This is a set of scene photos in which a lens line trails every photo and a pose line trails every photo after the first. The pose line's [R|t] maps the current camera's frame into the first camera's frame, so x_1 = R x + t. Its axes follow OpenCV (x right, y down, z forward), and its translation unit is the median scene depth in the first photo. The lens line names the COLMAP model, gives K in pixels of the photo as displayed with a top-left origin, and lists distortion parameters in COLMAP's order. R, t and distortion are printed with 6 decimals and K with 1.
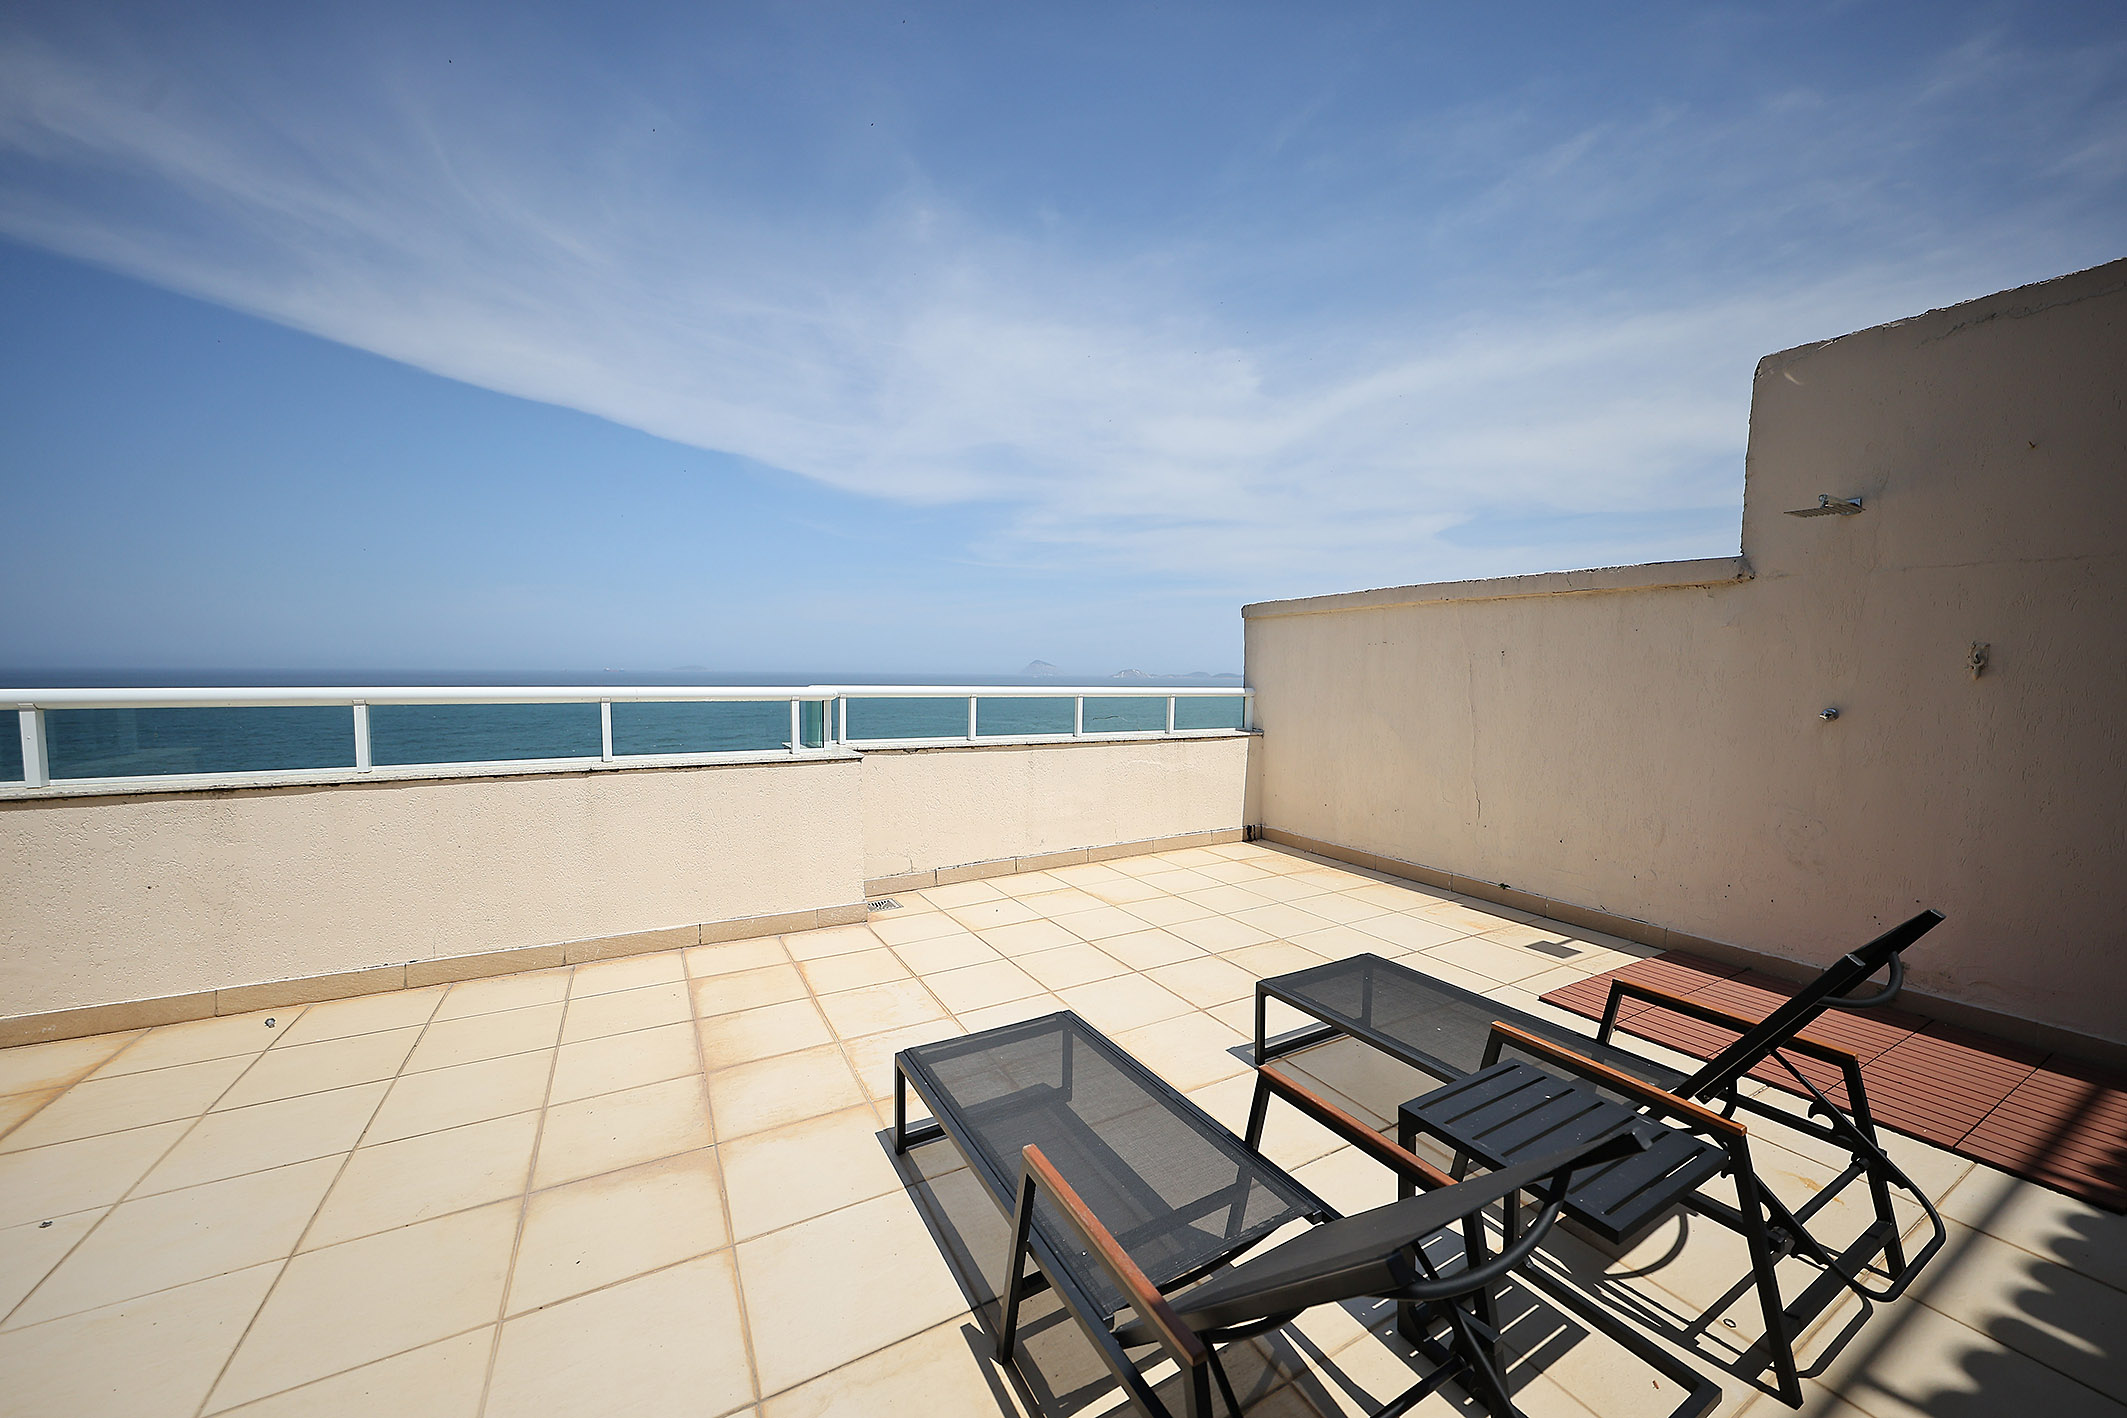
lens RADIAL K [[765.2, 0, 1067.1], [0, 765.2, 748.0], [0, 0, 1]] dist [-0.000460, -0.000112]
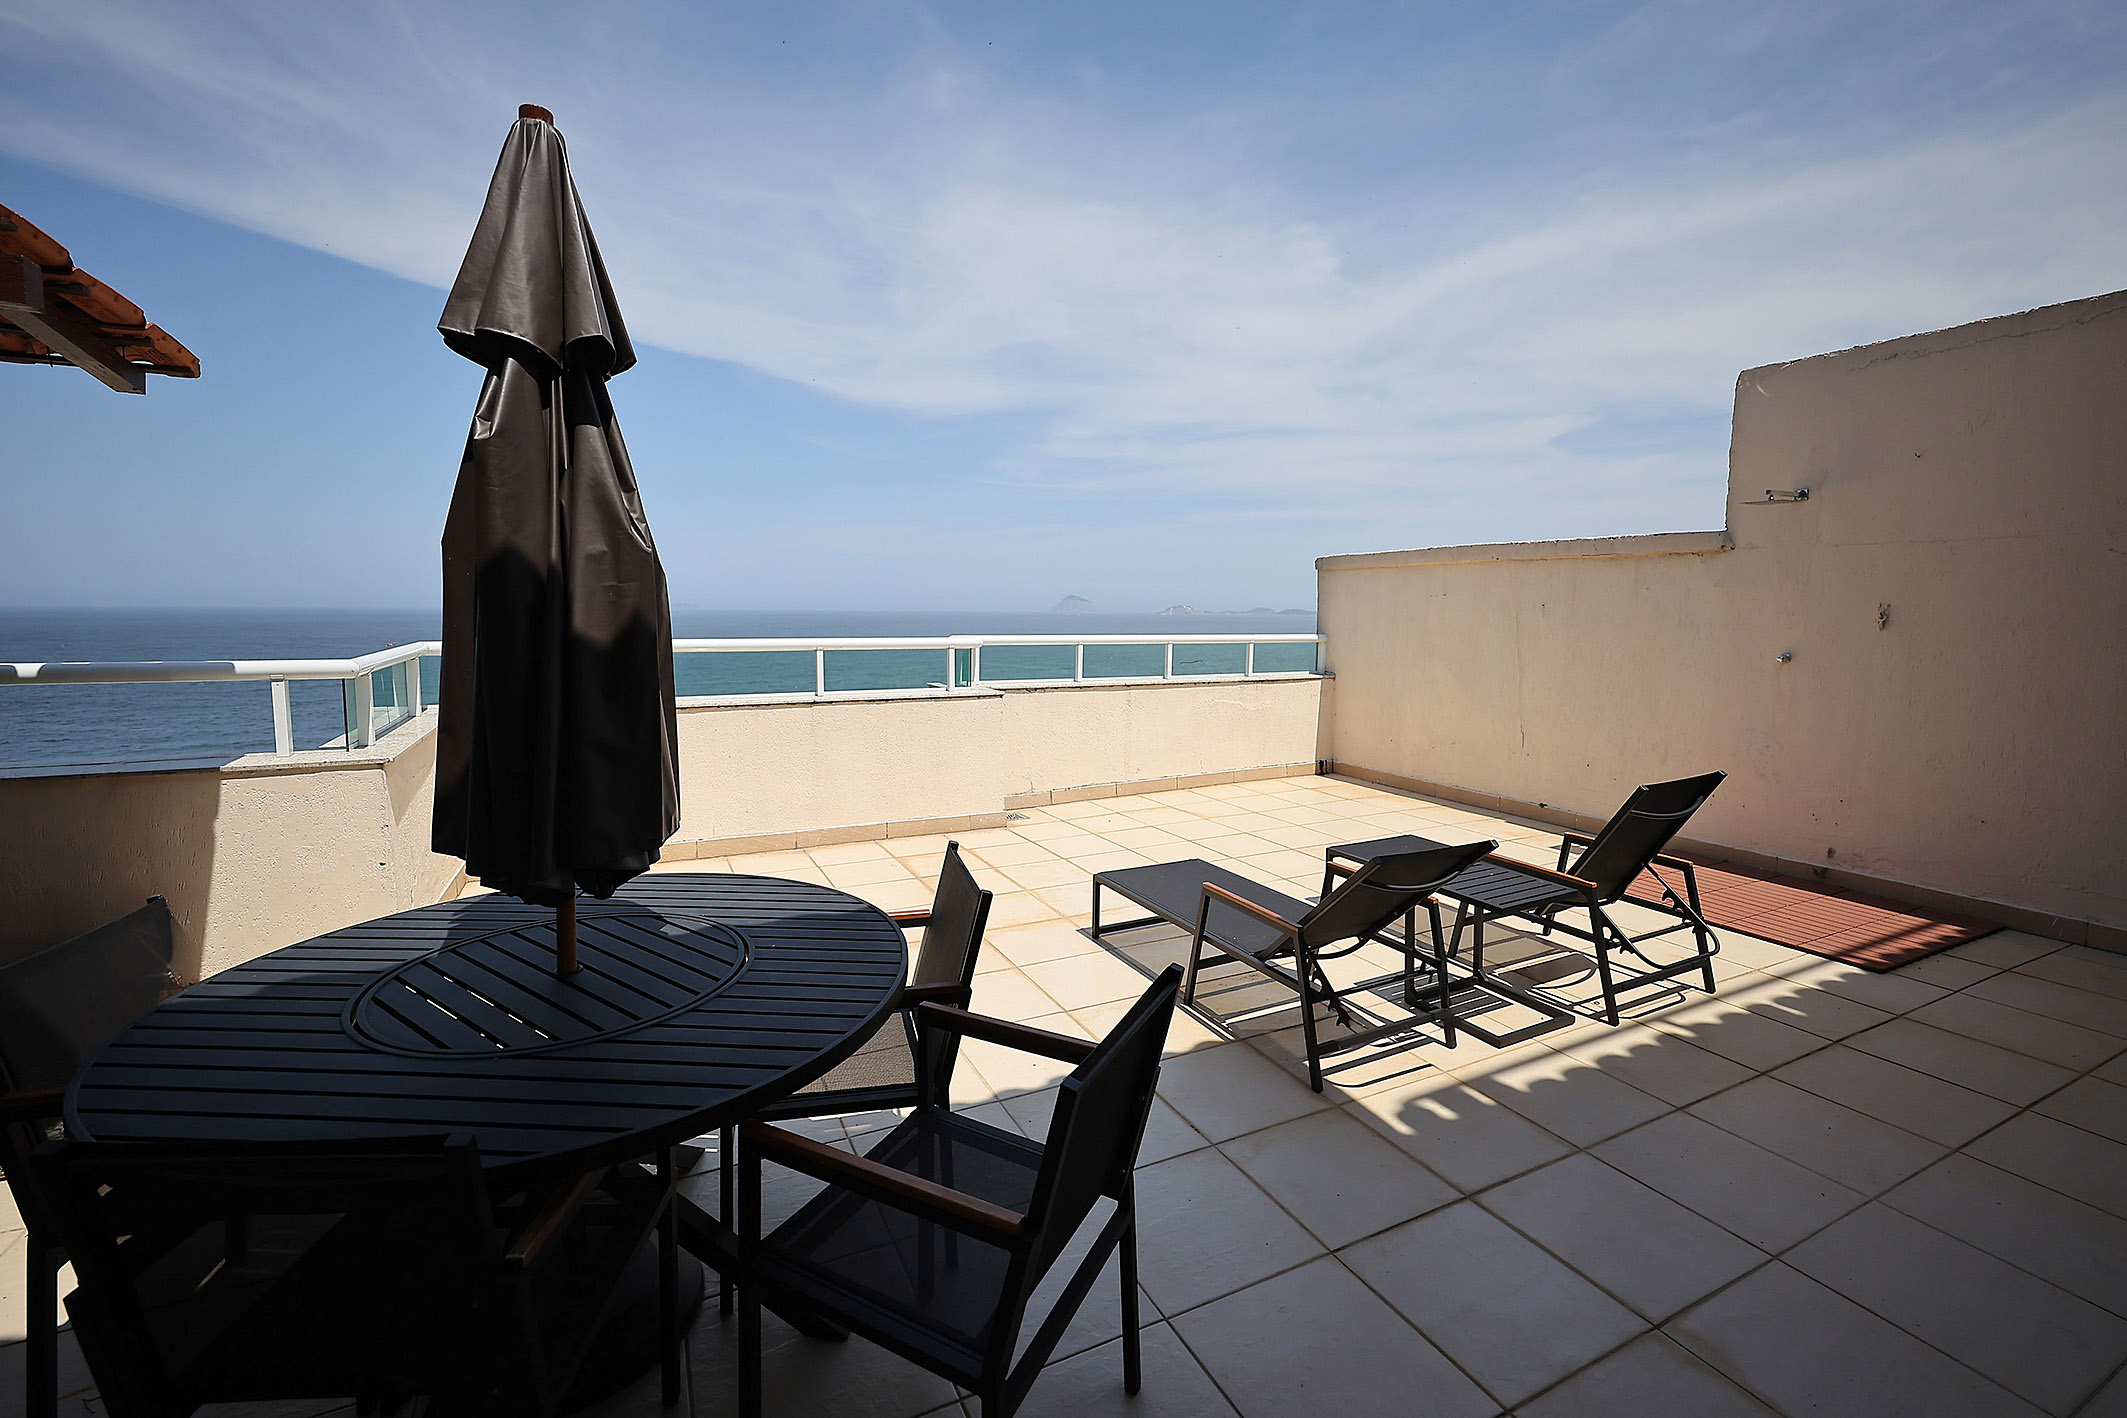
lens RADIAL K [[887.7, 0, 1063.5], [0, 887.7, 709.0], [0, 0, 1]] dist [0.010396, -0.000165]
pose [[0.998769, 0.001556, -0.049570, -0.081245], [-0.000945, 0.999923, 0.012344, 0.014975], [0.049585, -0.012282, 0.998694, -0.343848]]
